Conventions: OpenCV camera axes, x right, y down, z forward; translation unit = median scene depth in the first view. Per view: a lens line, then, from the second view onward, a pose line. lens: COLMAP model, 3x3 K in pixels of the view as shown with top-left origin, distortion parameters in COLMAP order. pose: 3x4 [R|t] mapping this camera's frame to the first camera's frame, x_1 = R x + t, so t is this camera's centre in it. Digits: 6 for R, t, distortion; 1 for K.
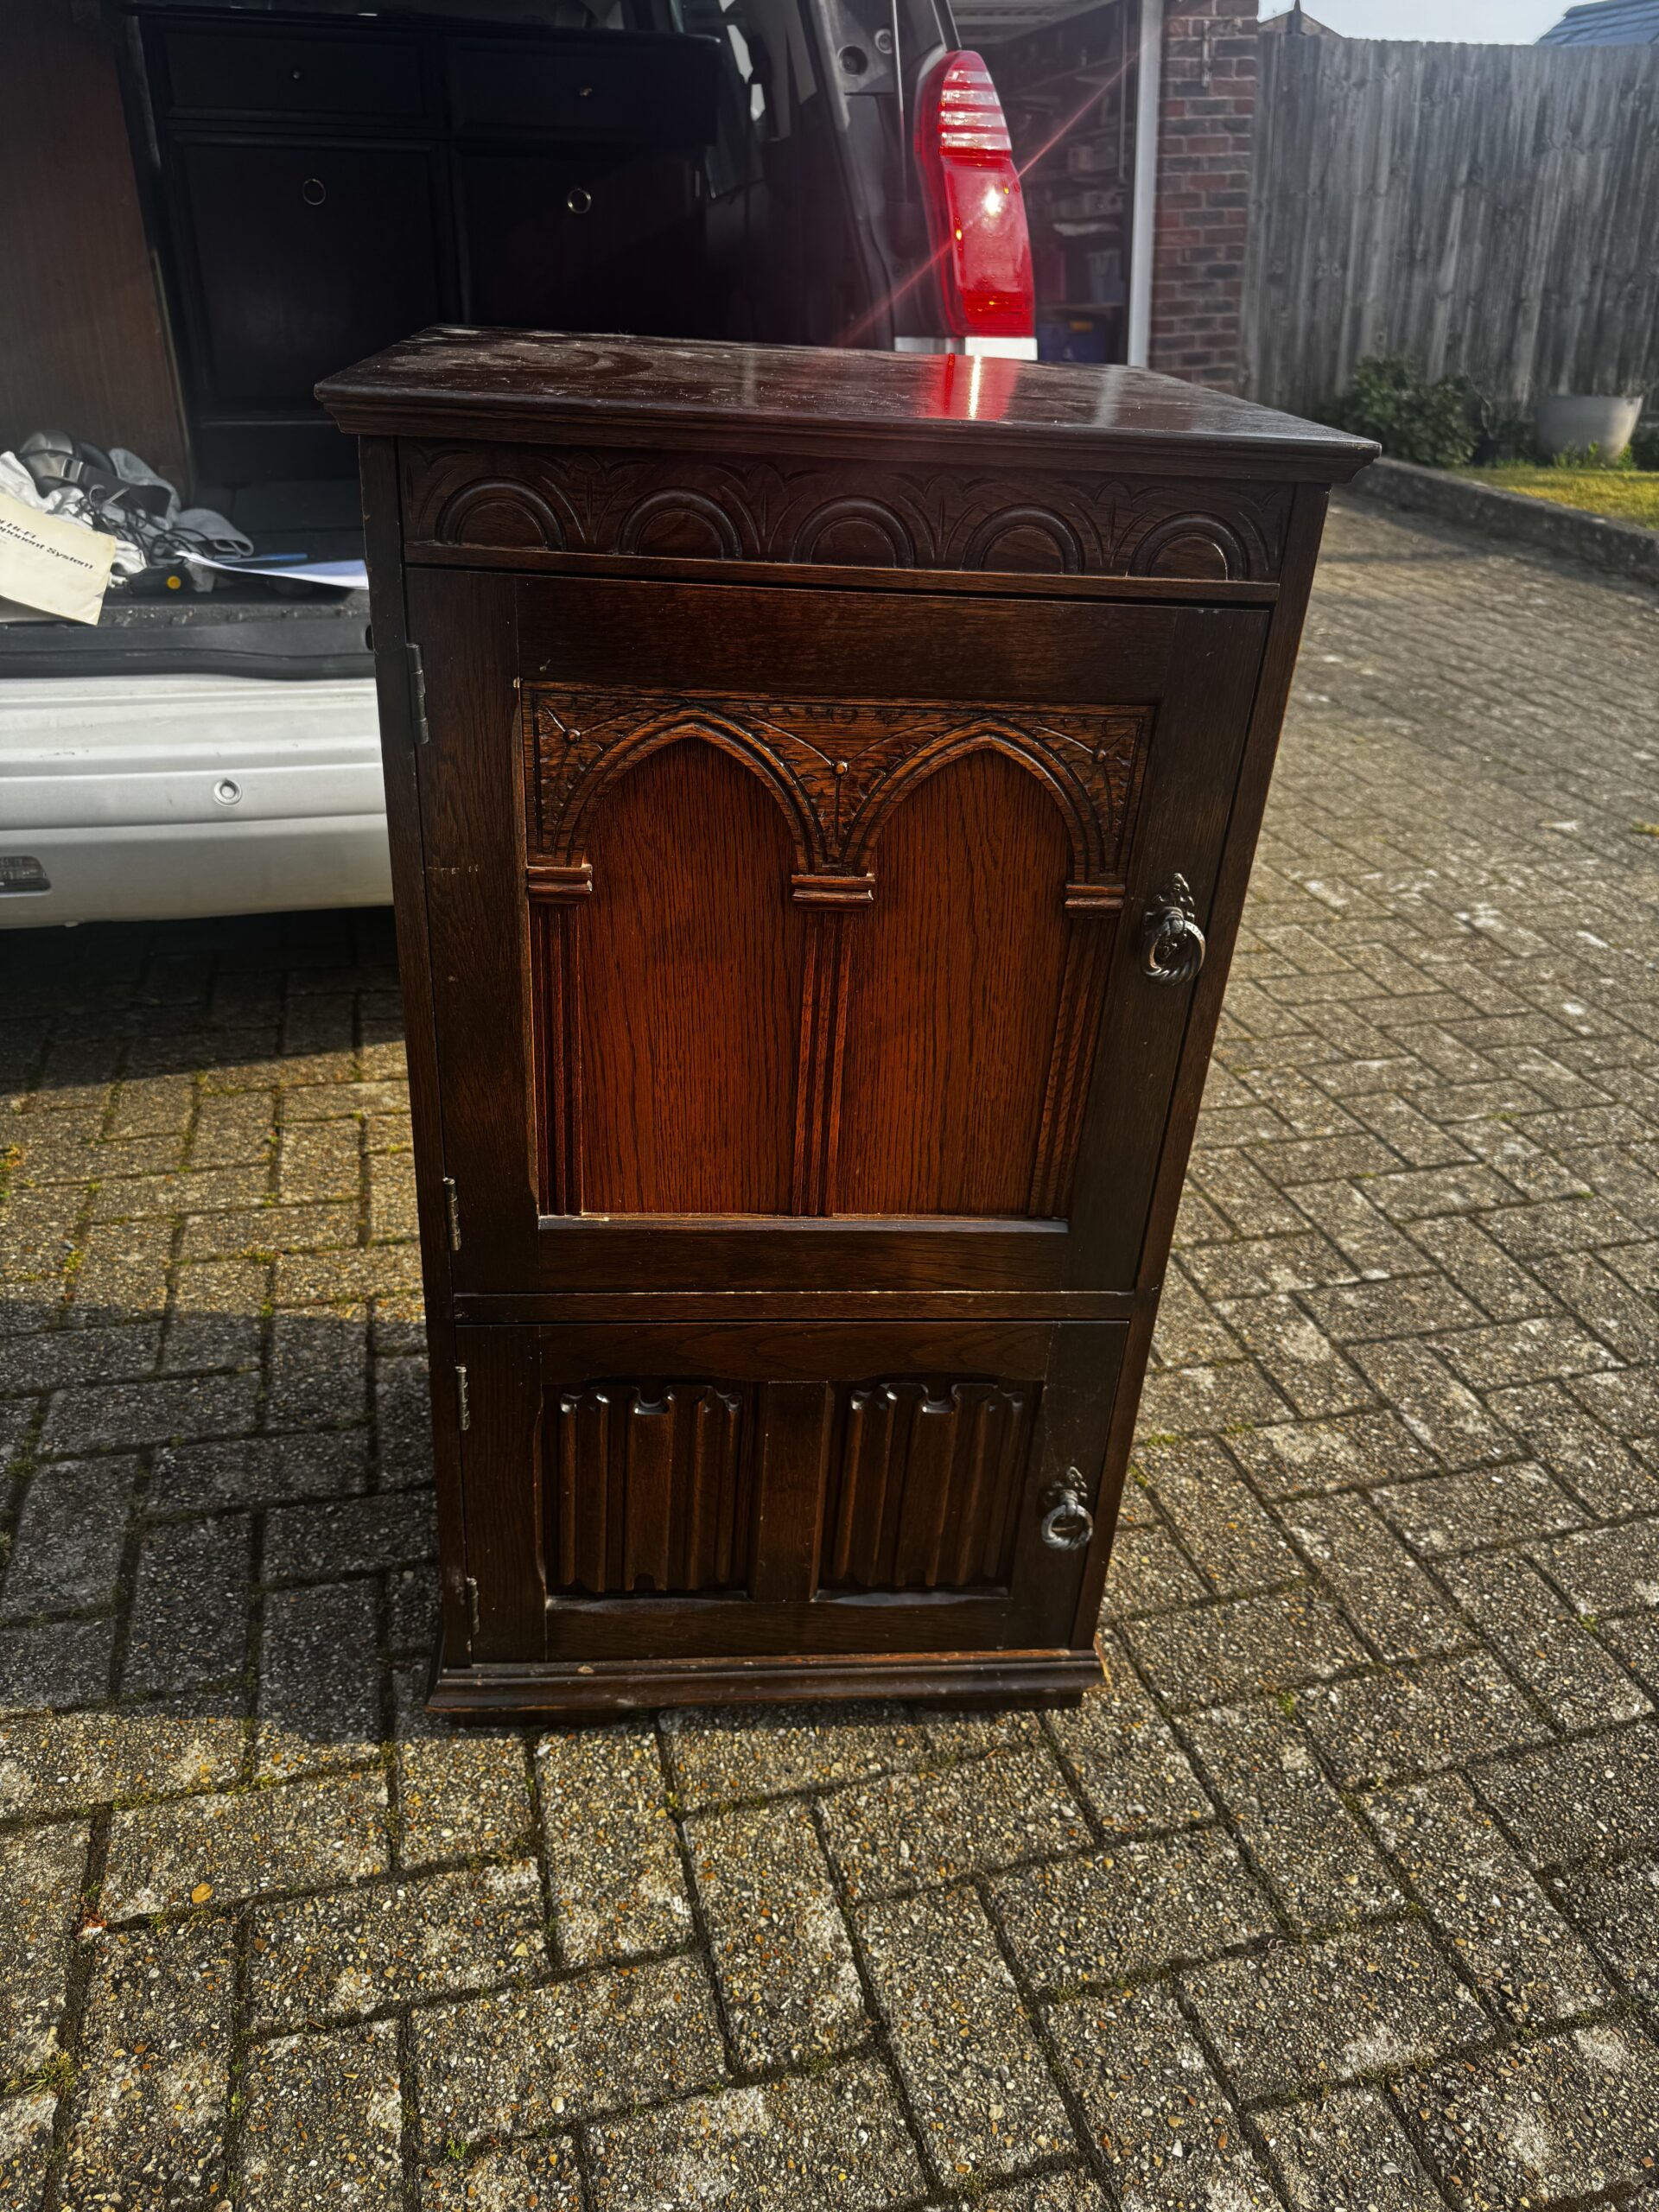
lens RADIAL K [[1580.2, 0, 826.6], [0, 1580.2, 1106.3], [0, 0, 1]] dist [0.006476, -0.014760]
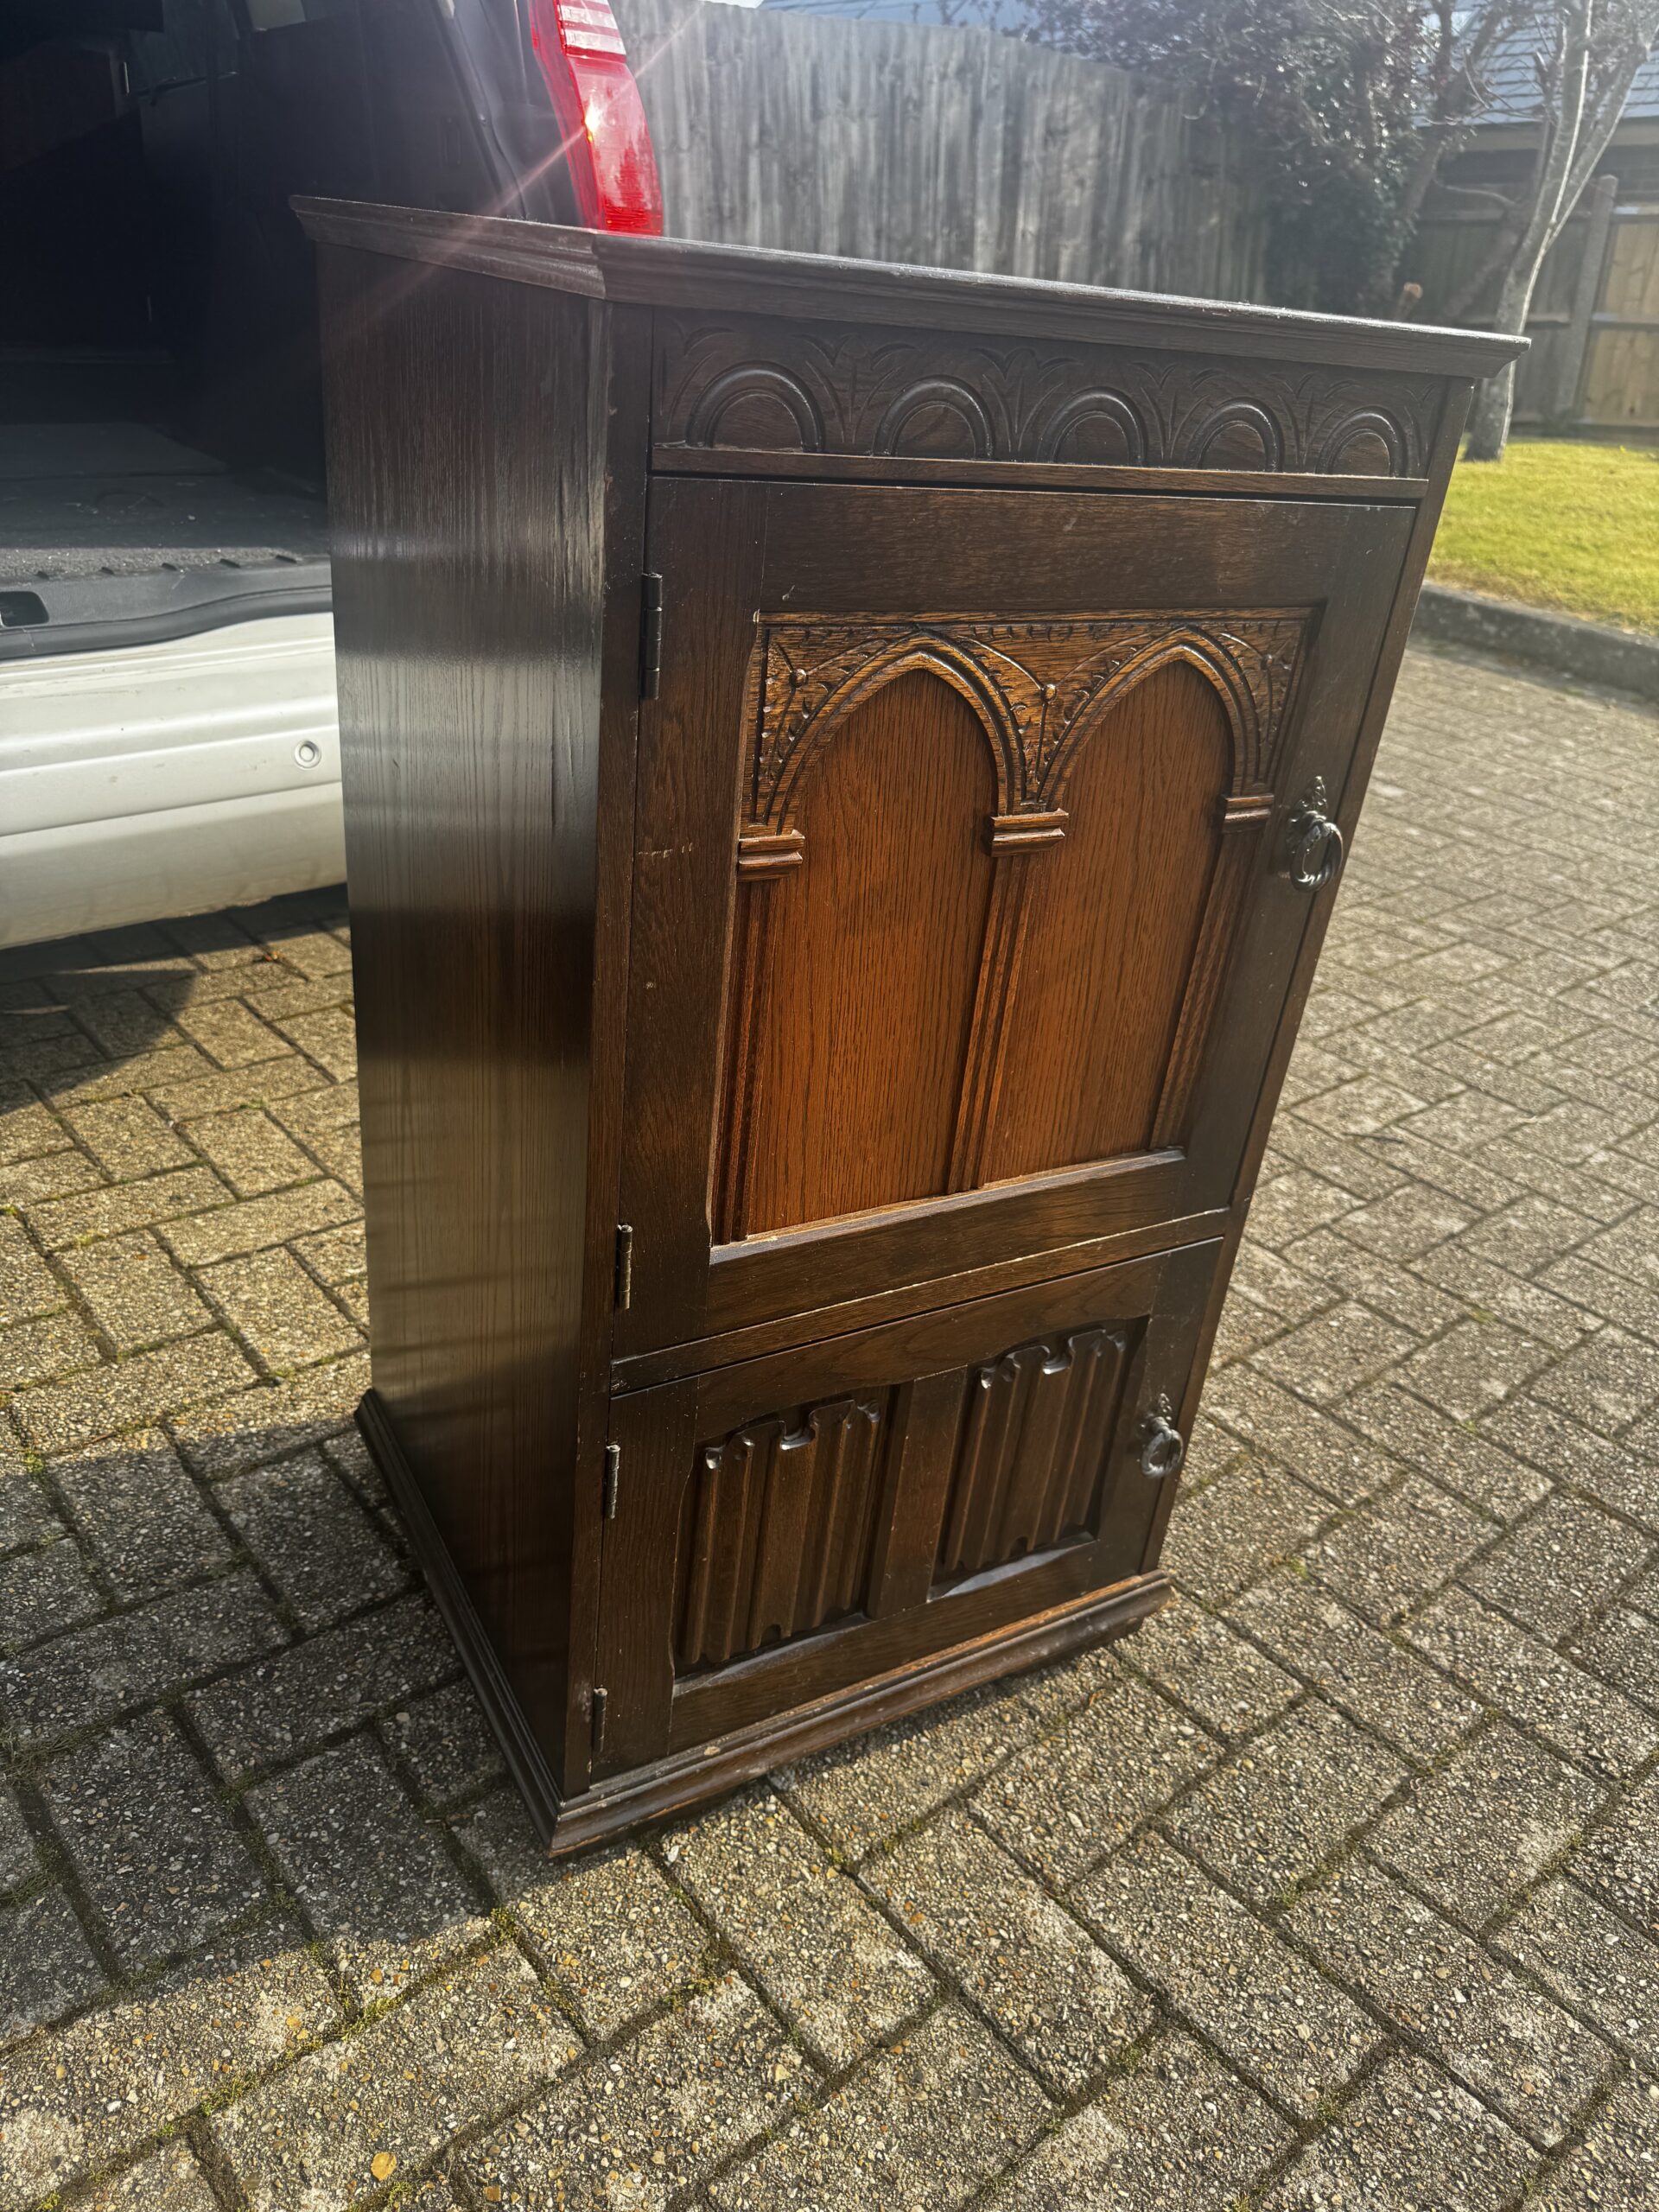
lens RADIAL K [[1580.2, 0, 830.5], [0, 1580.2, 1116.6], [0, 0, 1]] dist [0.006476, -0.014760]
pose [[0.909420, -0.172460, 0.378435, -0.375060], [0.162535, 0.984980, 0.058285, -0.035415], [-0.382803, 0.008504, 0.923791, 0.155695]]
